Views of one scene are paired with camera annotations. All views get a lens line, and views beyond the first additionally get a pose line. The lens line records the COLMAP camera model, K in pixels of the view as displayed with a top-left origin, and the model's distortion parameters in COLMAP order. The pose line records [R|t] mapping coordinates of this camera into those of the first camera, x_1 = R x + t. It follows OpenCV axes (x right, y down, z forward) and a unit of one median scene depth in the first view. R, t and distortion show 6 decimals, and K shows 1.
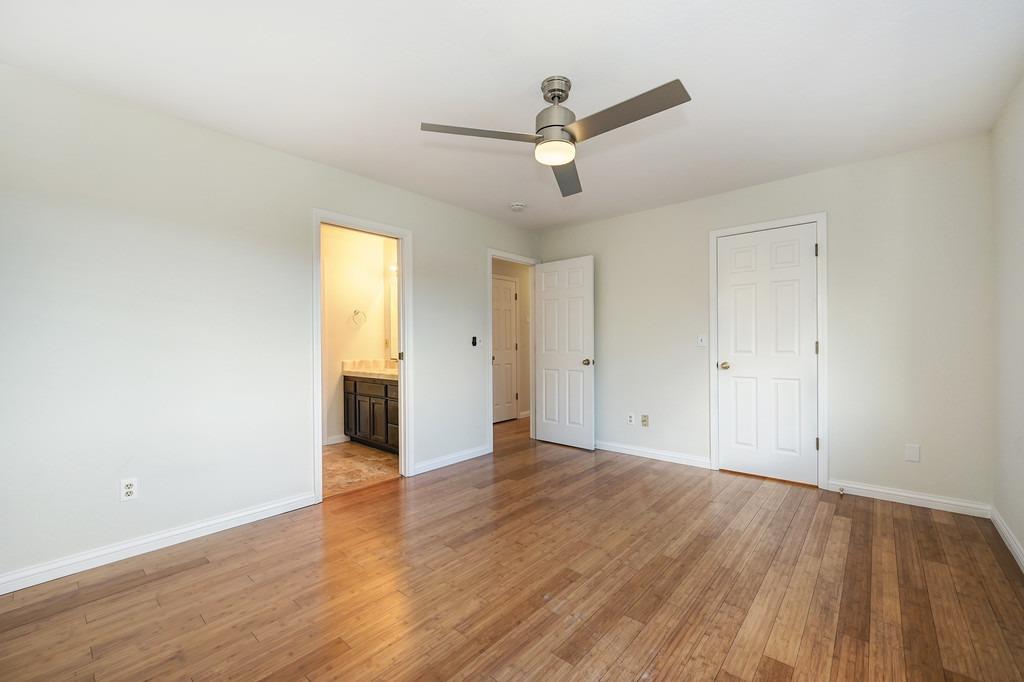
lens RADIAL K [[408.8, 0, 507.4], [0, 408.8, 343.5], [0, 0, 1]] dist [-0.000294, 0.000216]
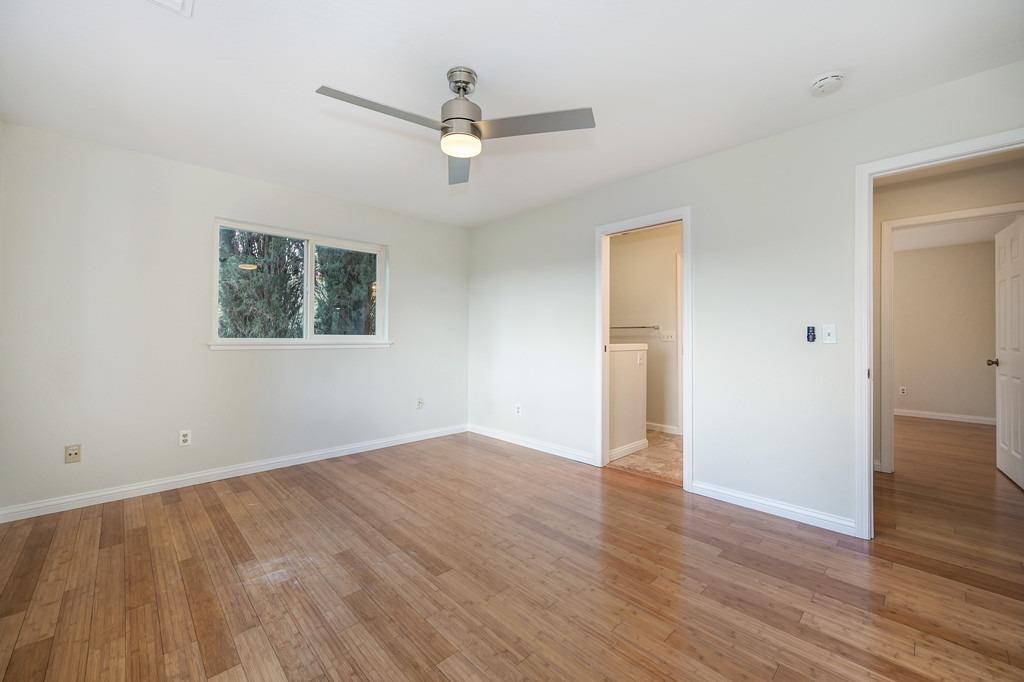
lens RADIAL K [[408.8, 0, 529.9], [0, 408.8, 336.2], [0, 0, 1]] dist [-0.000294, 0.000216]
pose [[-0.047812, 0.007425, -0.998829, 1.060440], [-0.003036, 0.999967, 0.007579, -0.012510], [0.998852, 0.003394, -0.047788, 1.179949]]
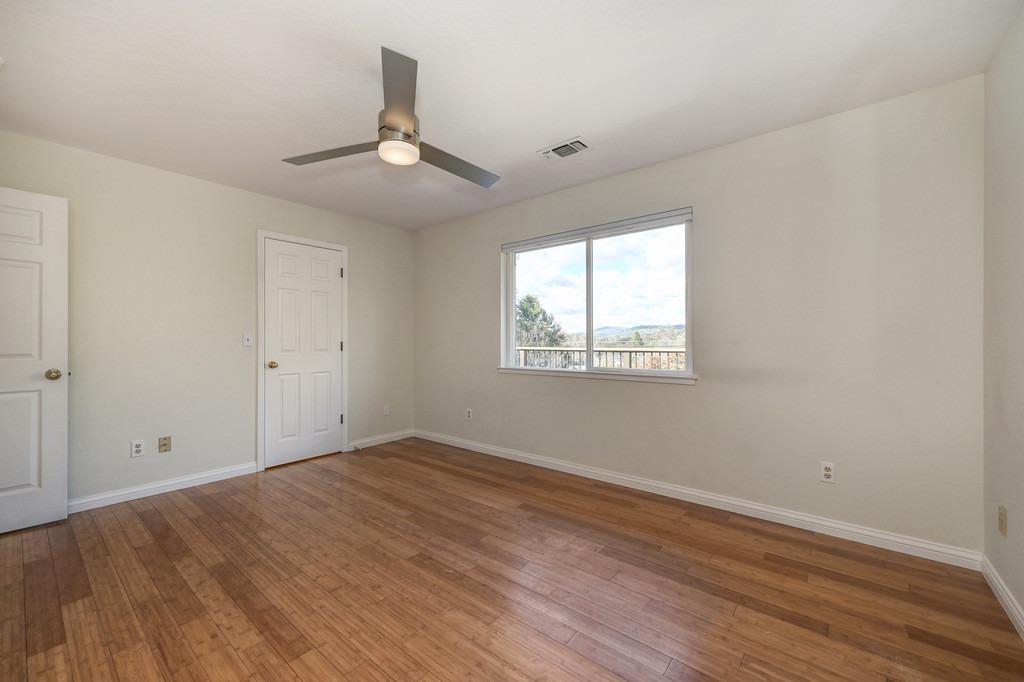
lens RADIAL K [[408.8, 0, 507.9], [0, 408.8, 338.2], [0, 0, 1]] dist [-0.000294, 0.000216]
pose [[-0.021781, 0.014633, 0.999656, -0.858694], [0.005183, 0.999881, -0.014523, 0.009777], [-0.999749, 0.004865, -0.021854, 0.734479]]
